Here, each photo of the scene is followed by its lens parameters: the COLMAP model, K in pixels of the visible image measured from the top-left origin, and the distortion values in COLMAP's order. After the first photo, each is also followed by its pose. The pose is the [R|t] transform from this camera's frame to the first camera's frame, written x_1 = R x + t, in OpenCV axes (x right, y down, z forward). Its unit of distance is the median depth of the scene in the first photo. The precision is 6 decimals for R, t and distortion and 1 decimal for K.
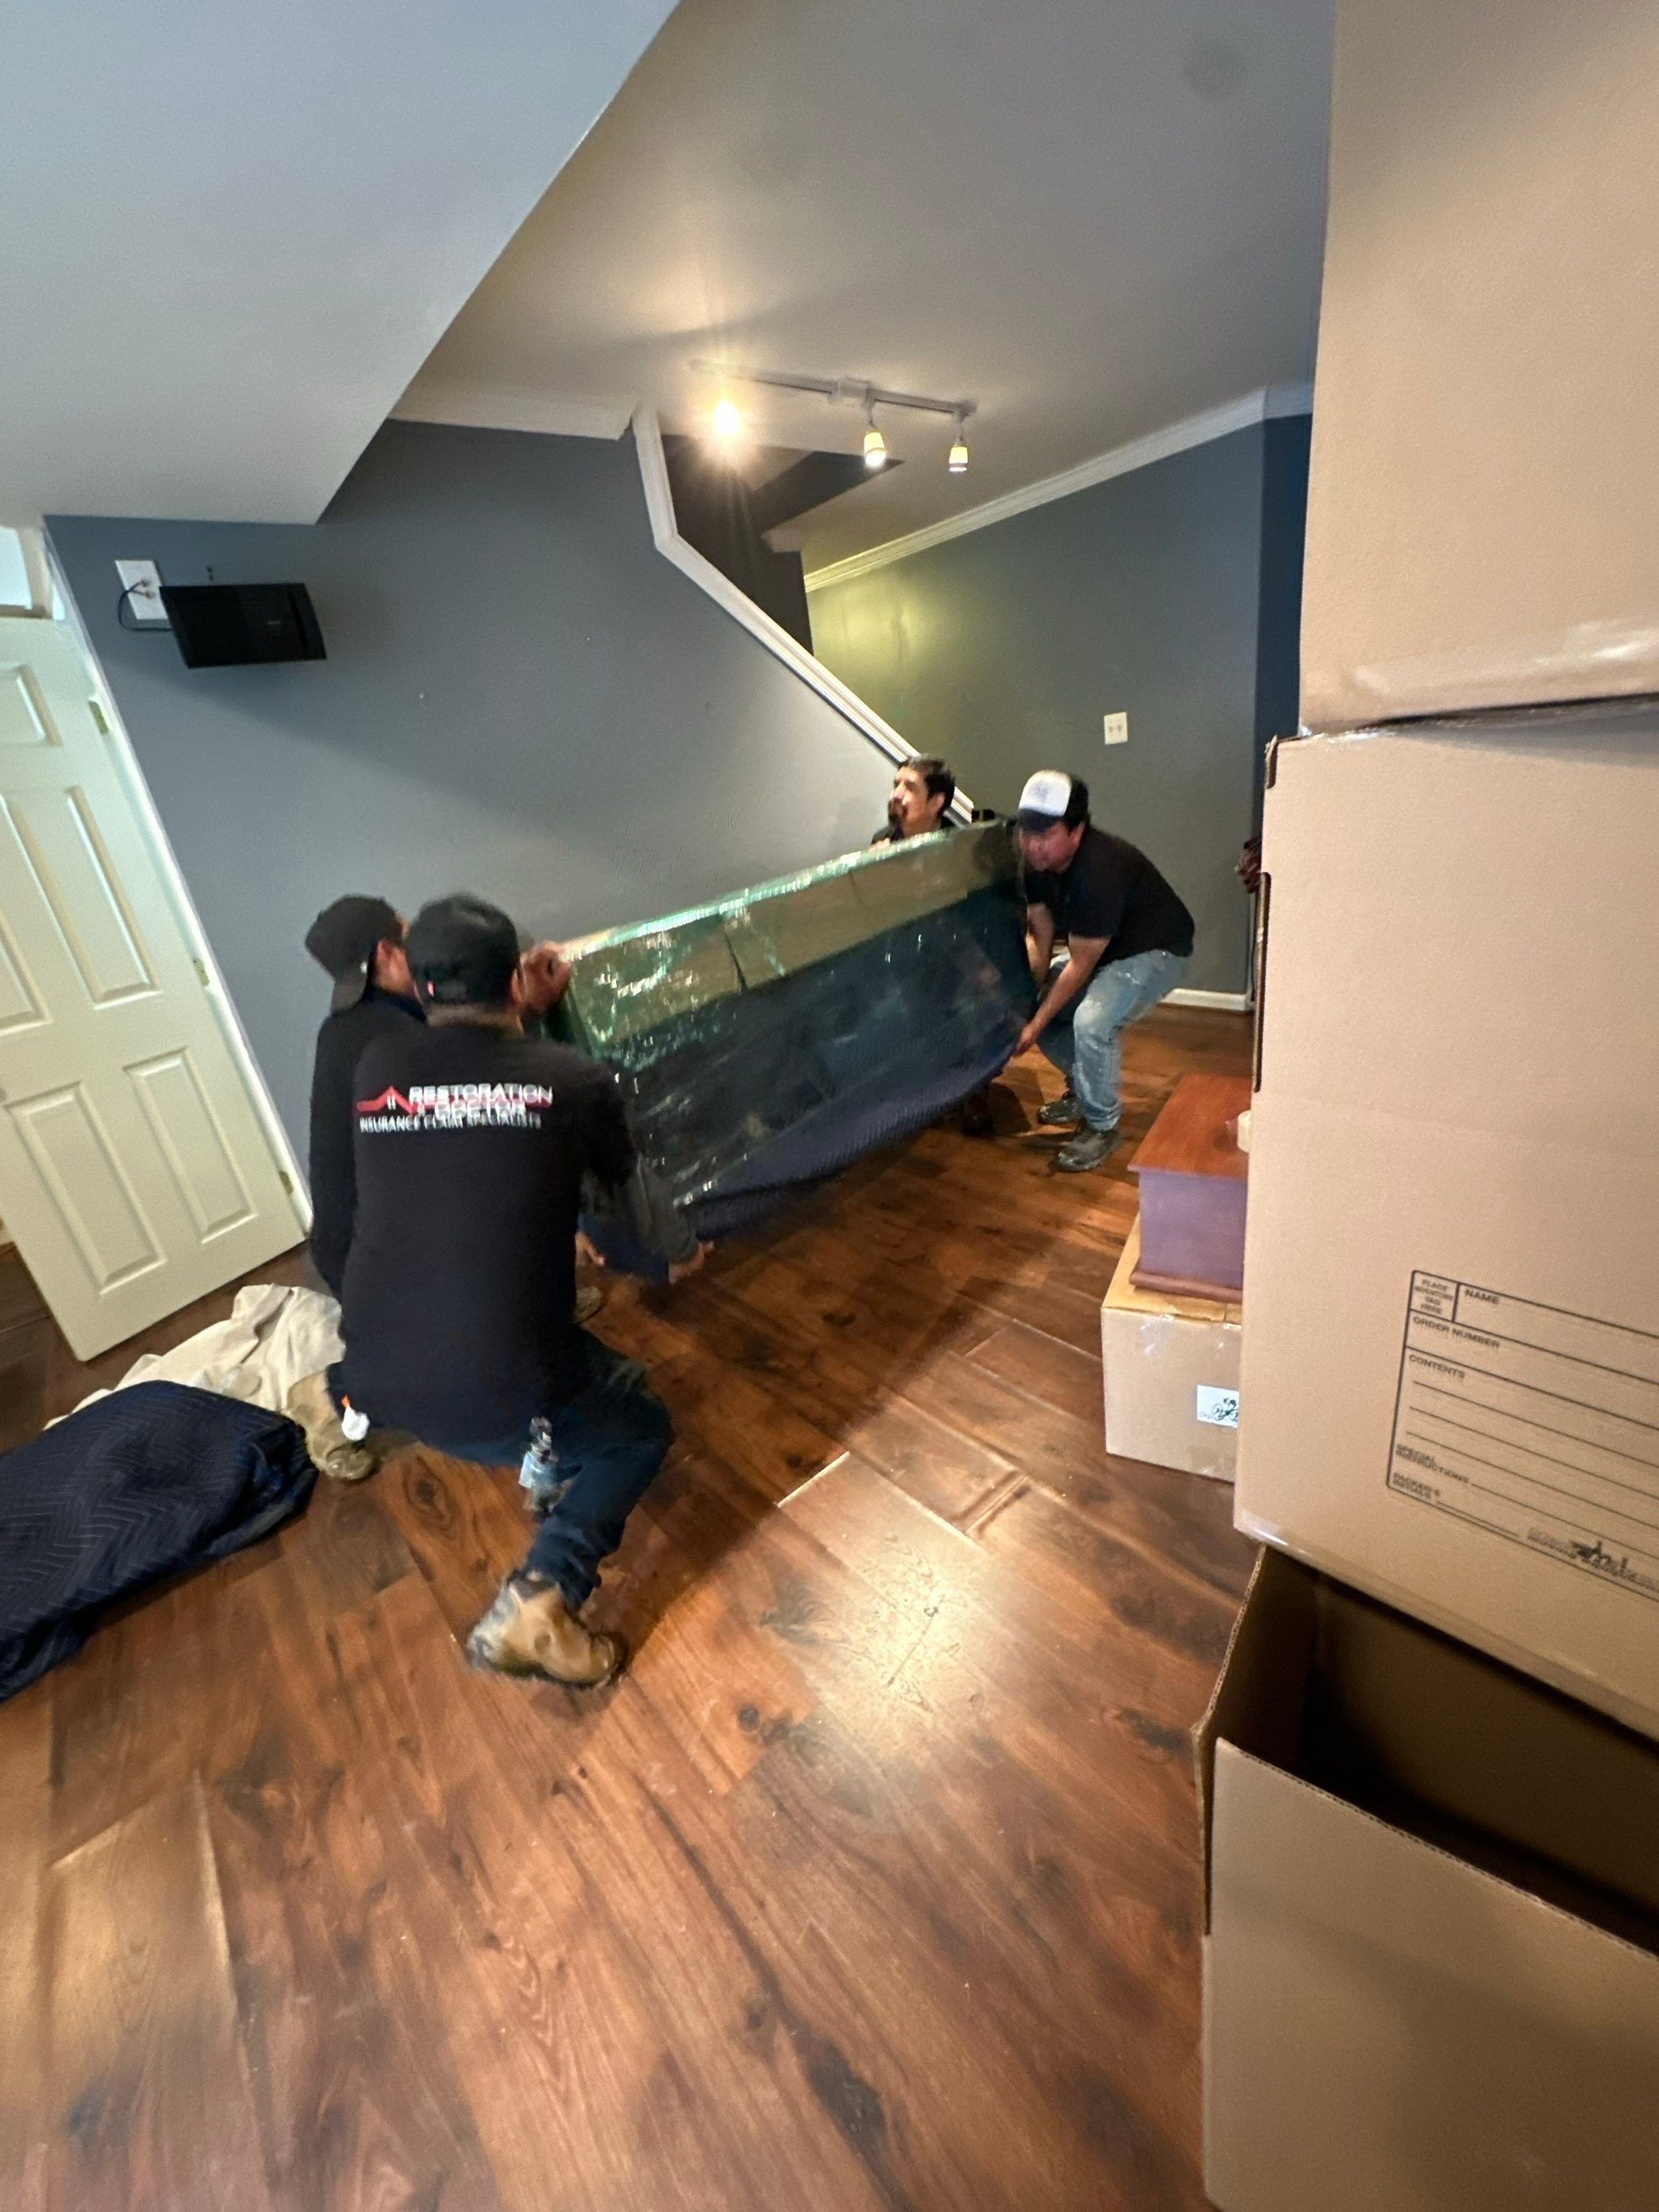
lens RADIAL K [[895.2, 0, 837.9], [0, 895.2, 1112.9], [0, 0, 1]] dist [-0.000923, 0.000490]
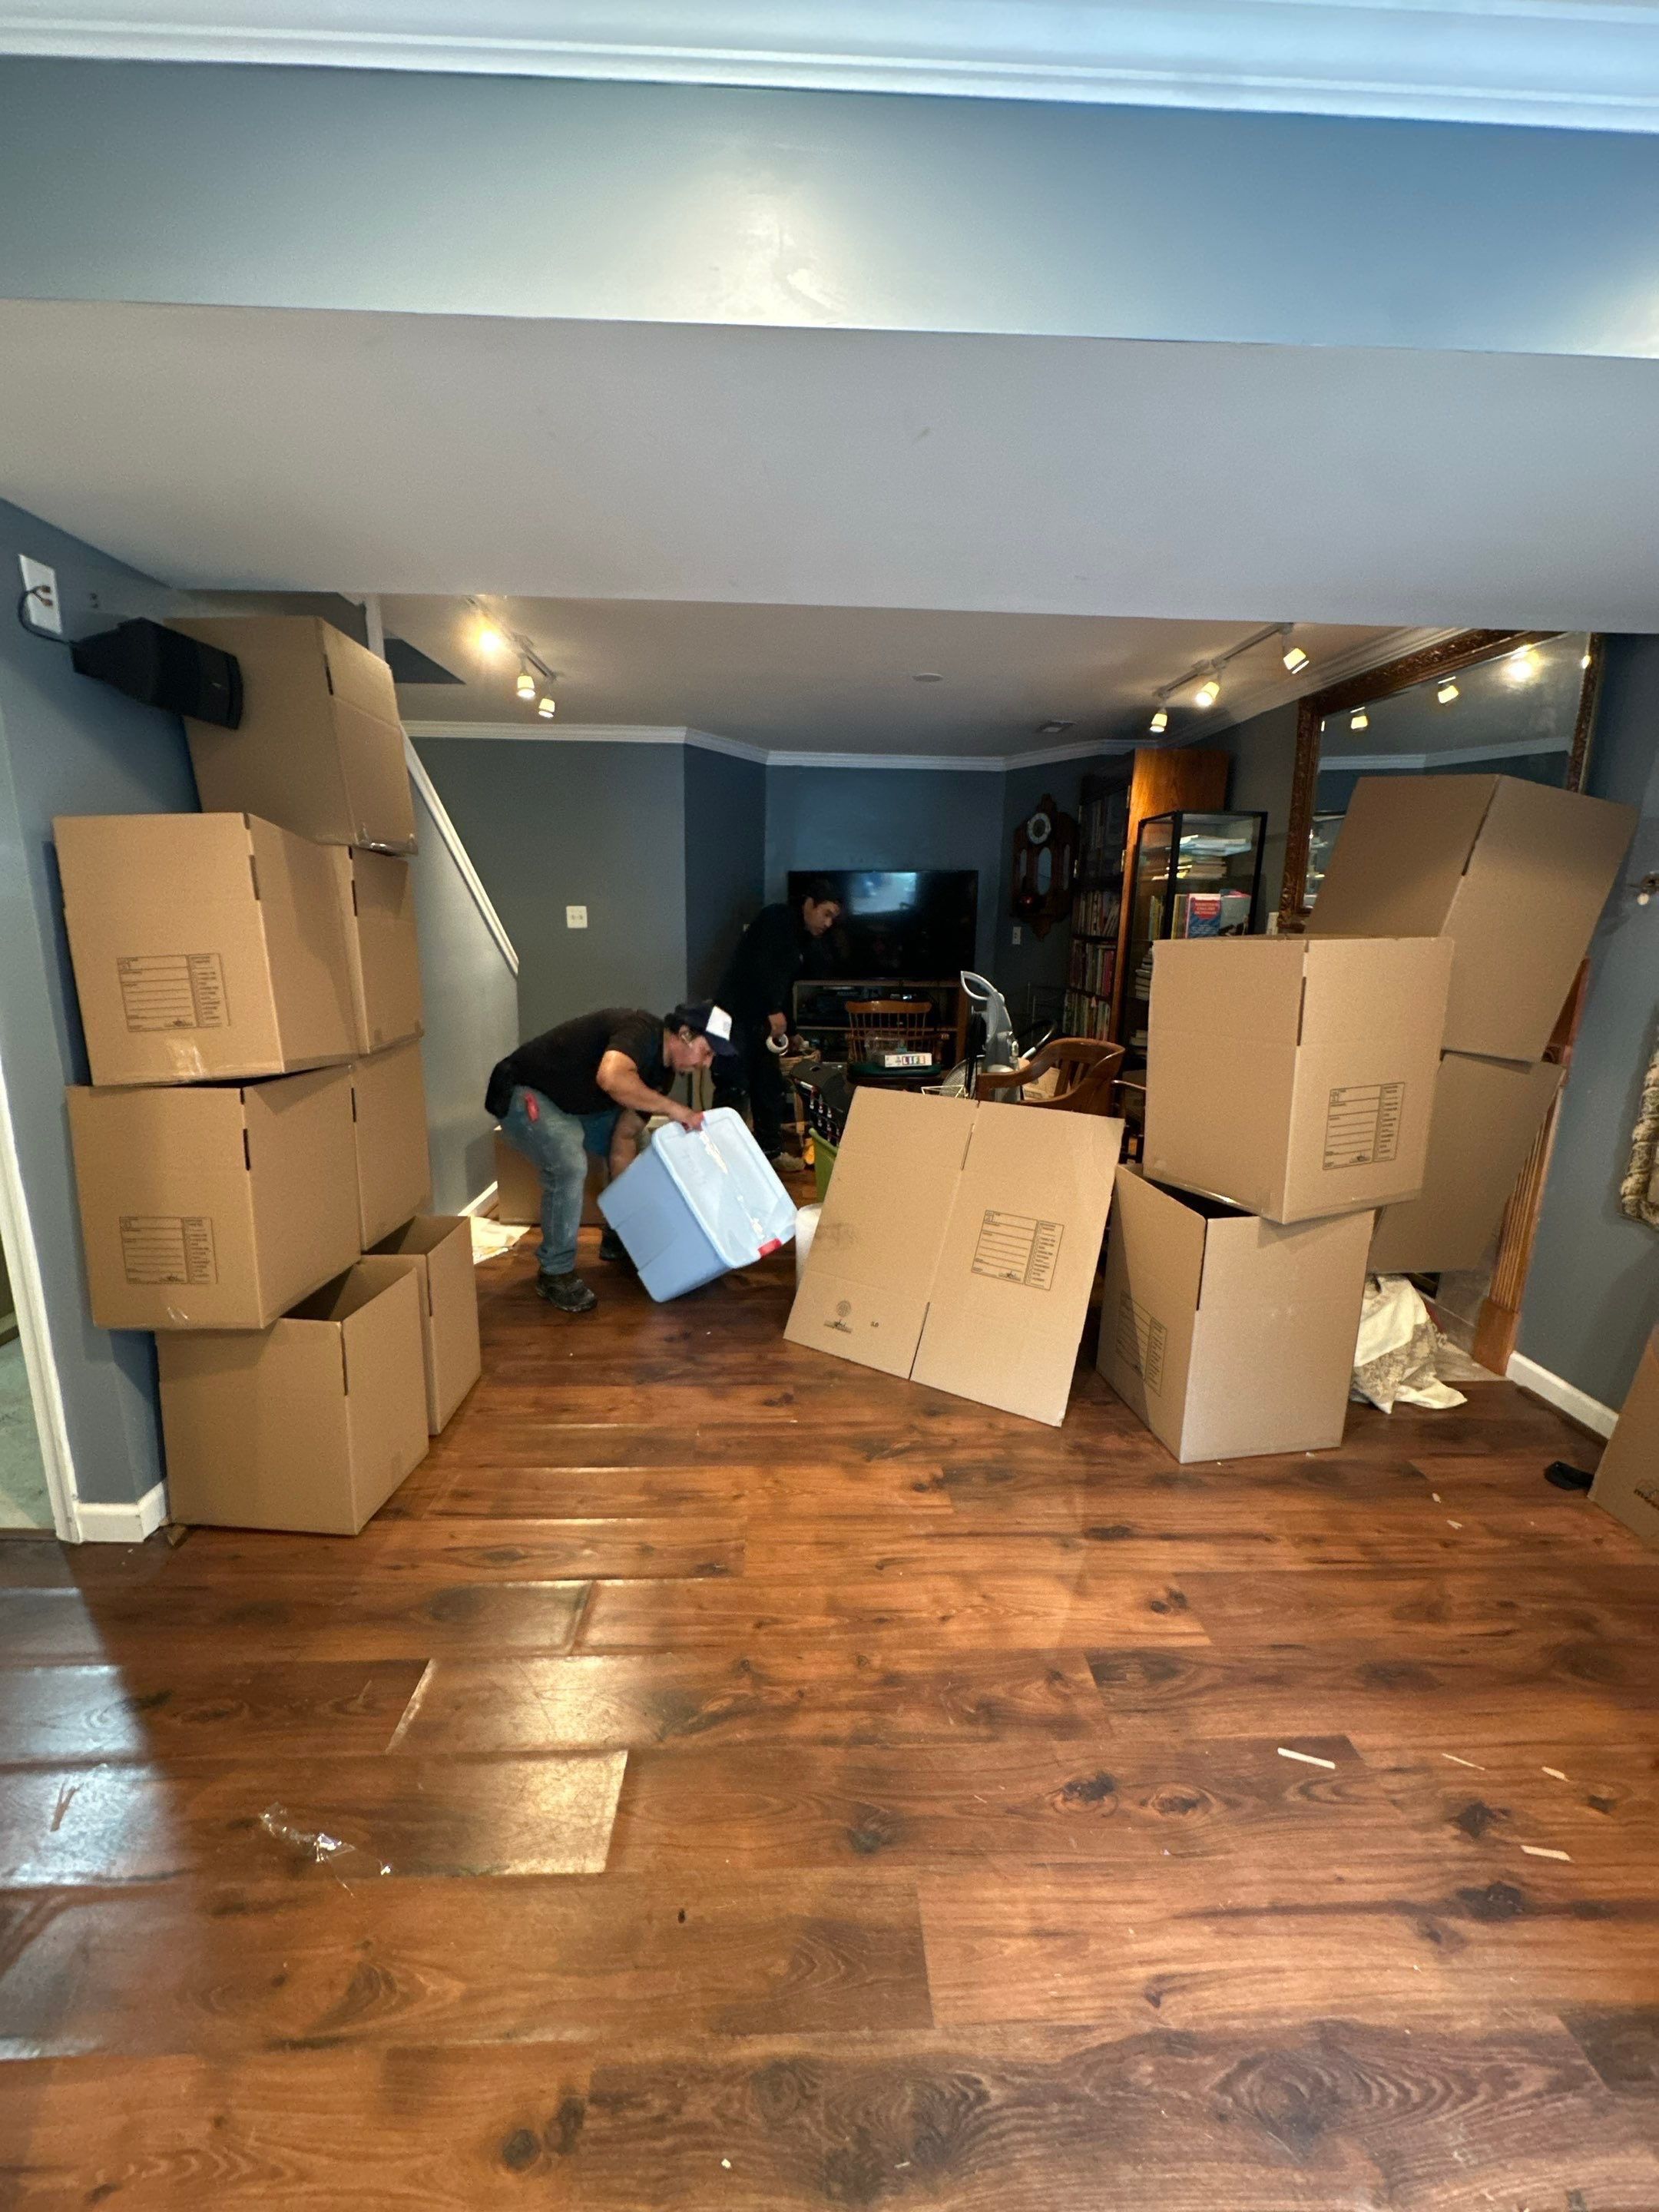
lens RADIAL K [[895.2, 0, 828.3], [0, 895.2, 1121.0], [0, 0, 1]] dist [-0.000923, 0.000490]
pose [[0.610773, -0.031450, 0.791181, -1.110371], [0.193492, 0.974845, -0.110621, 0.151903], [-0.767800, 0.220652, 0.601495, 0.032626]]
